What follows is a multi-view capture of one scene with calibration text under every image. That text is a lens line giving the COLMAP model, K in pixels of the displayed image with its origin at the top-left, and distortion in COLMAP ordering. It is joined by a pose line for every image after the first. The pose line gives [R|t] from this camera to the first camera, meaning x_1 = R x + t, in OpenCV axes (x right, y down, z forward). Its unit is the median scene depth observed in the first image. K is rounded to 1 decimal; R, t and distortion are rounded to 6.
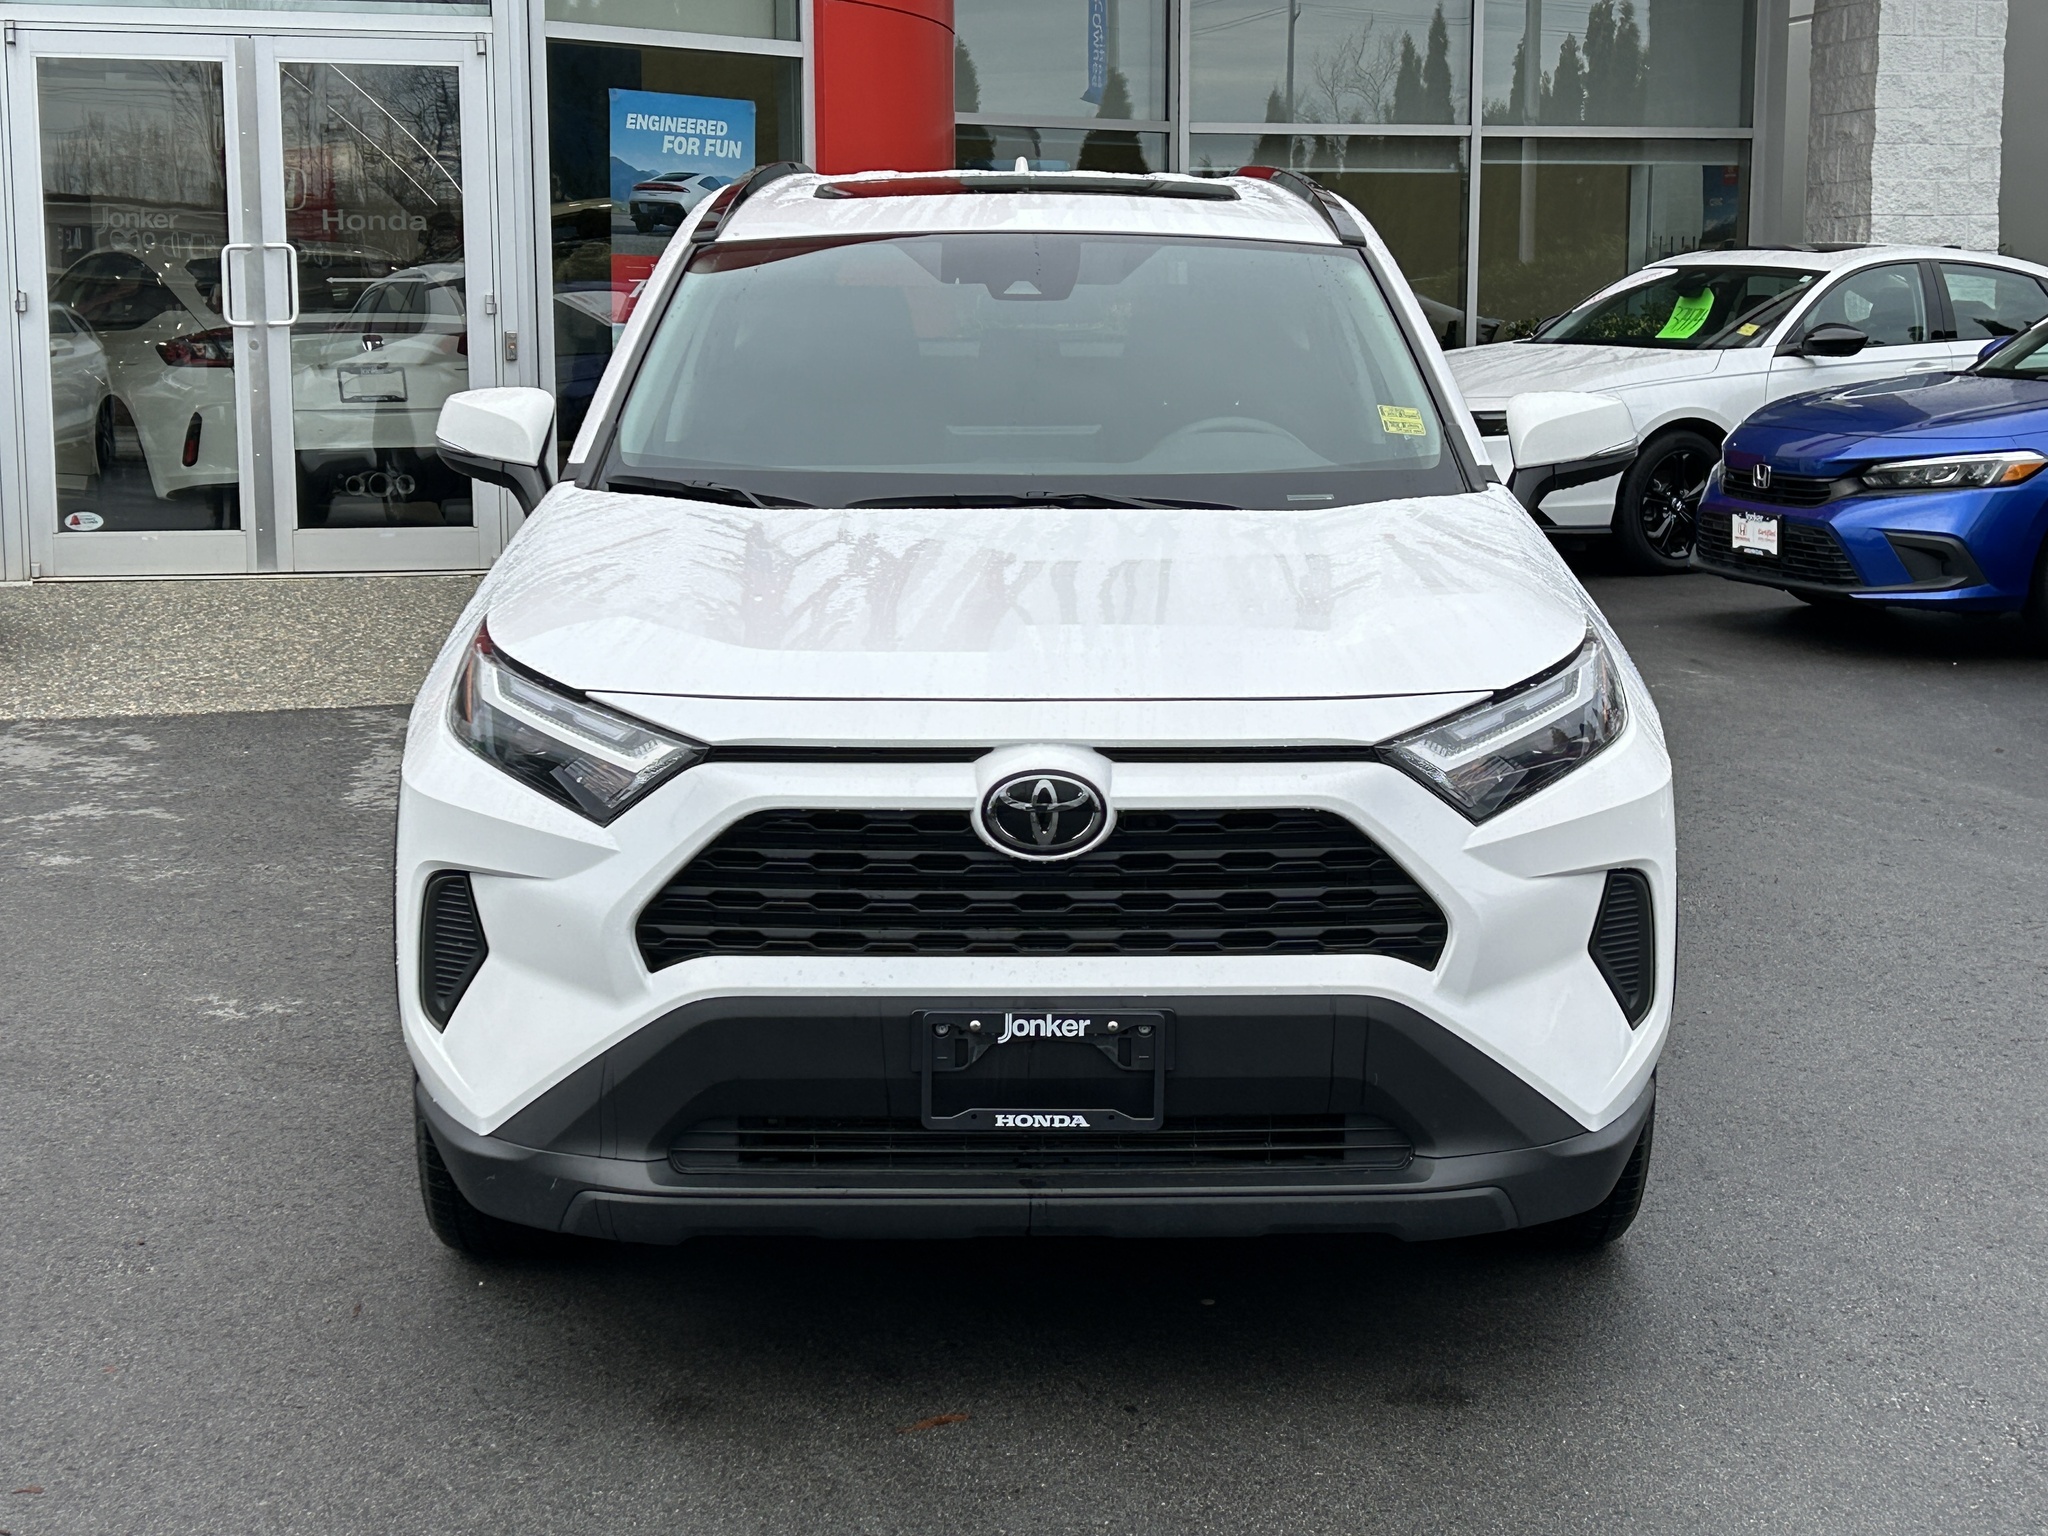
lens RADIAL K [[3255.9, 0, 1094.8], [0, 3255.9, 764.0], [0, 0, 1]] dist [0.264877, -0.946020]
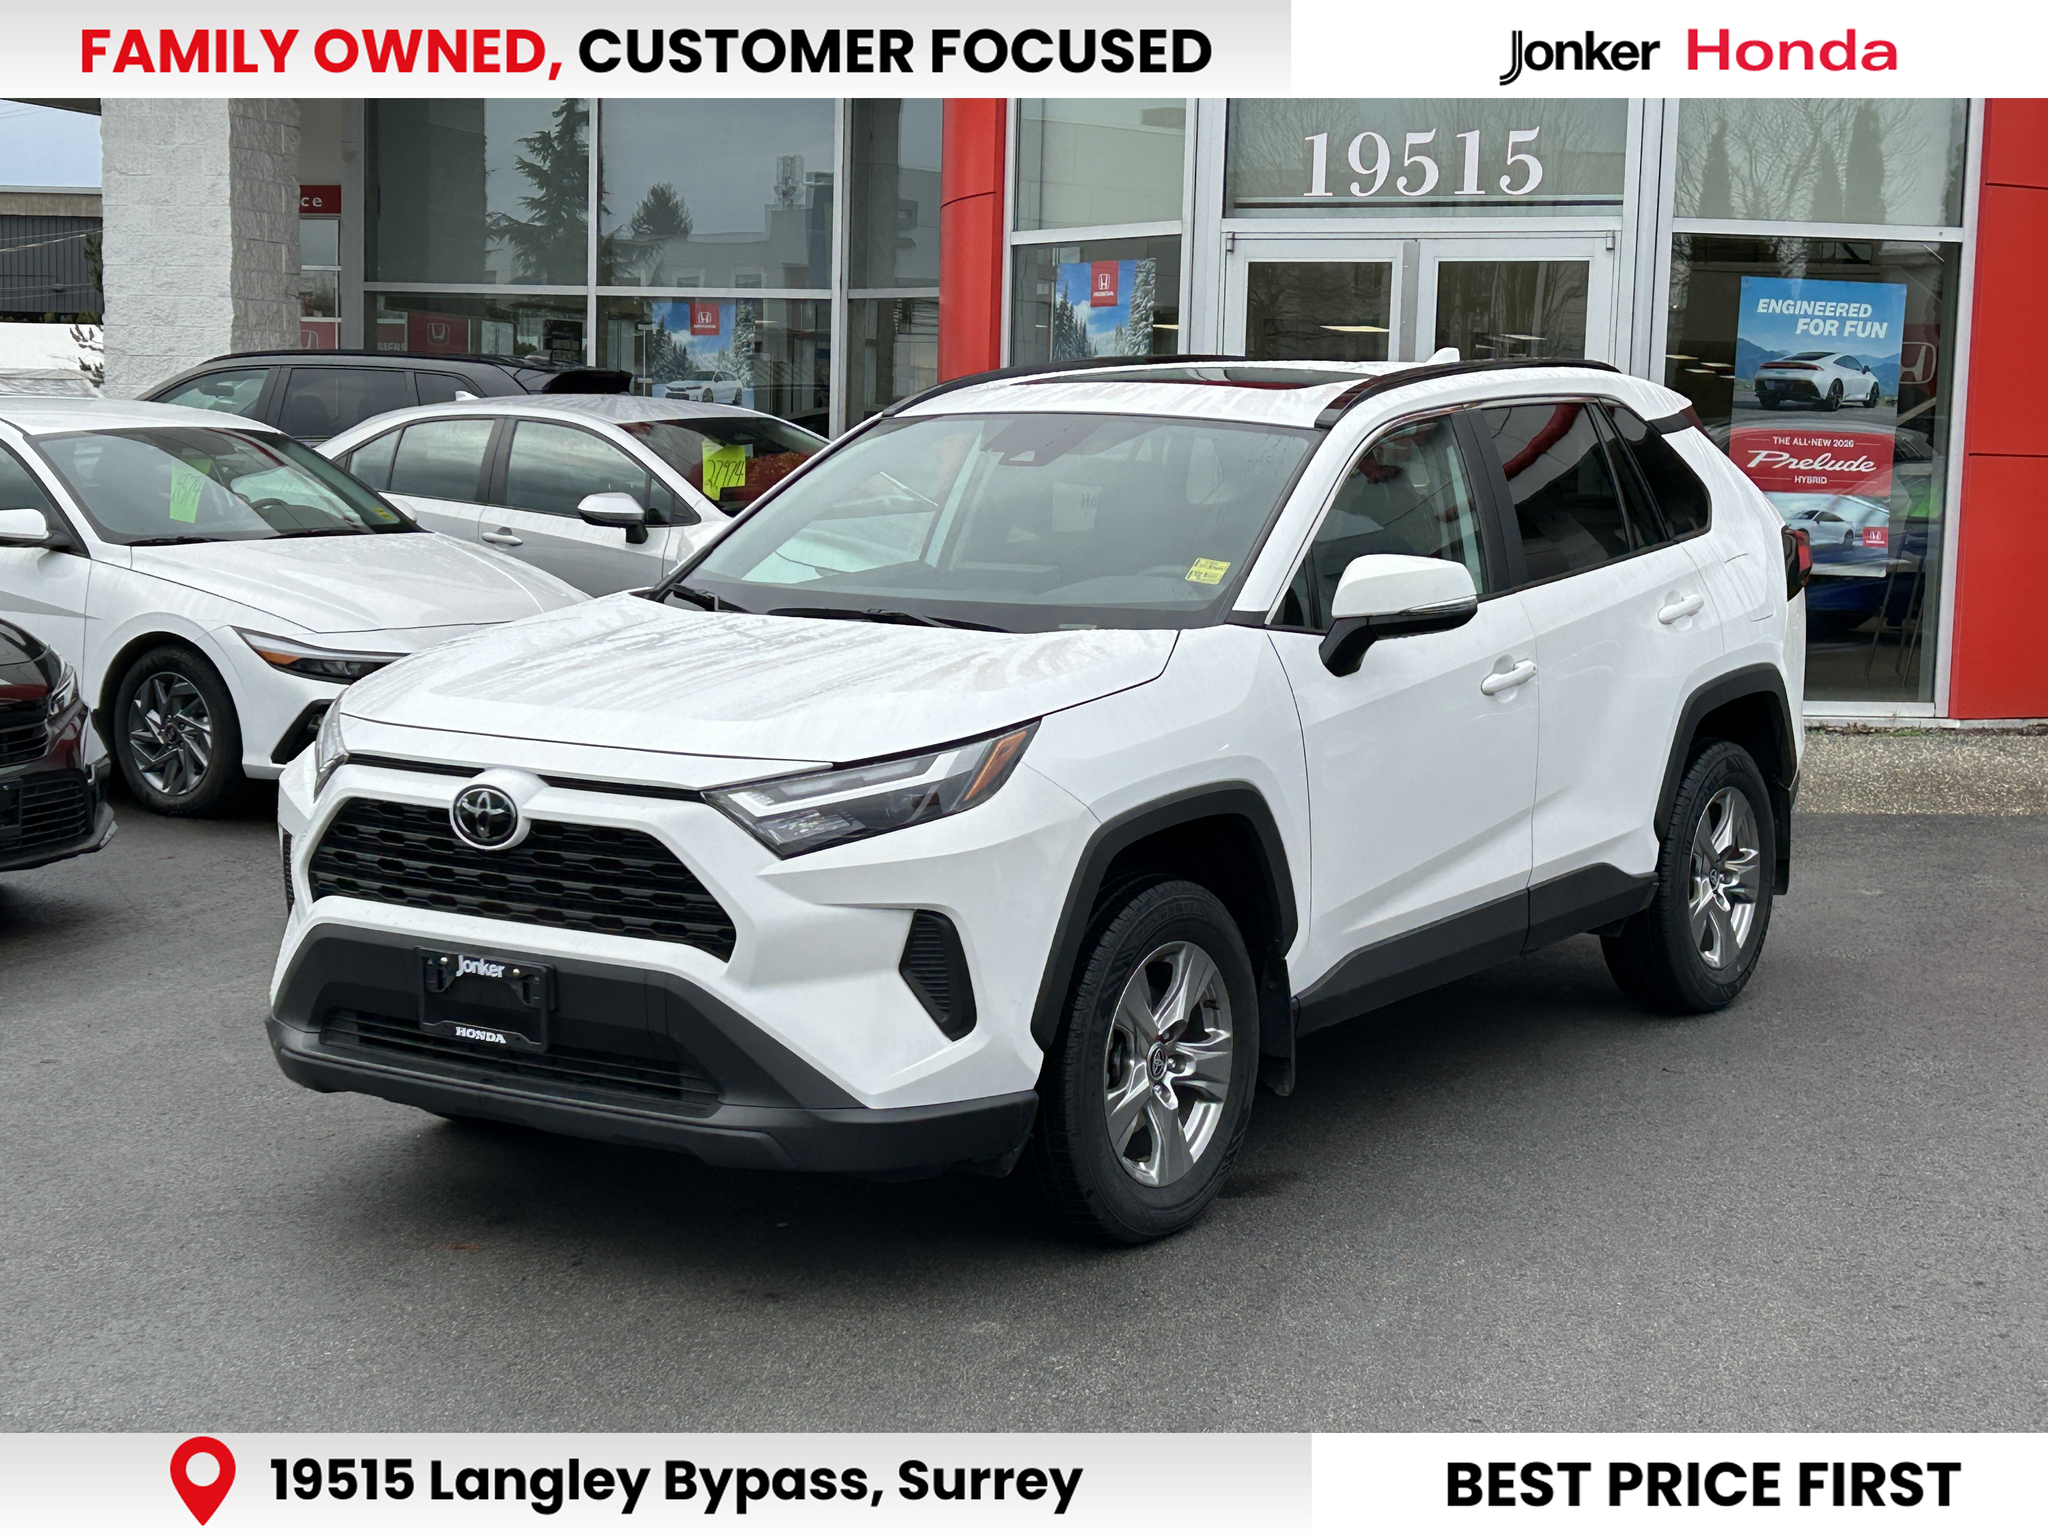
lens RADIAL K [[3255.1, 0, 1024.0], [0, 3255.1, 768.0], [0, 0, 1]] dist [0.317298, -1.496676]
pose [[0.812804, 0.079445, -0.577094, 0.964483], [-0.107606, 0.994085, -0.014708, -0.009377], [0.572512, 0.074053, 0.816545, -0.029552]]
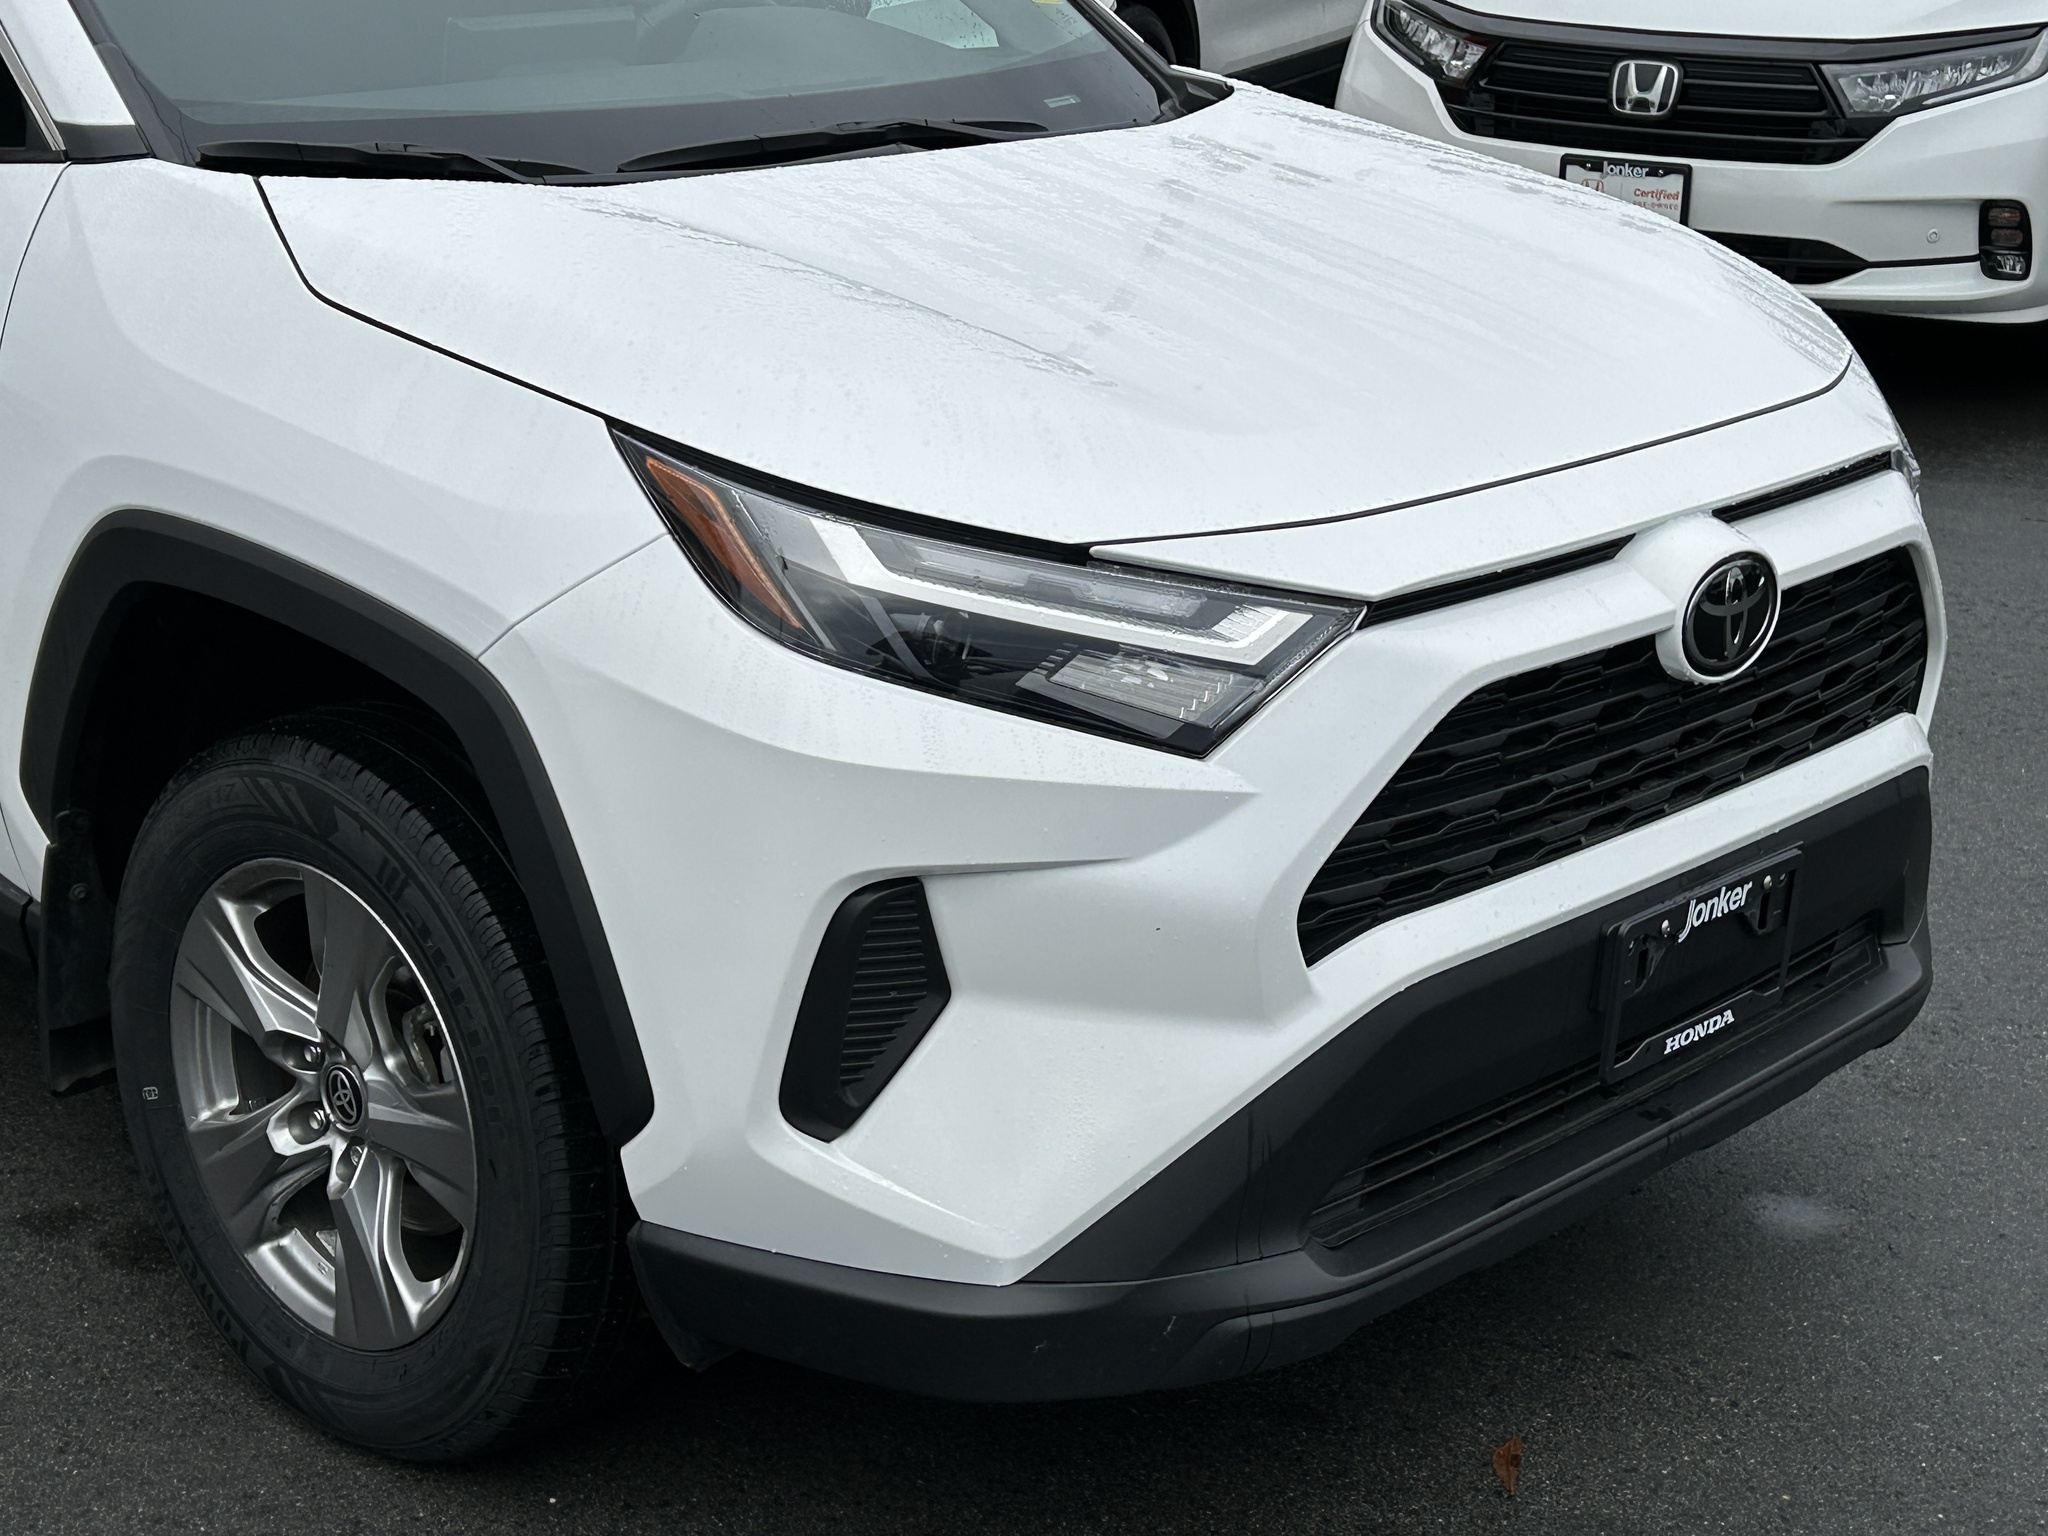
lens RADIAL K [[3255.9, 0, 1094.8], [0, 3255.9, 764.0], [0, 0, 1]] dist [0.264877, -0.946020]
pose [[0.686845, -0.209680, 0.695901, -0.593753], [0.091322, 0.974791, 0.203577, -0.107504], [-0.721043, -0.076275, 0.688679, 0.588092]]
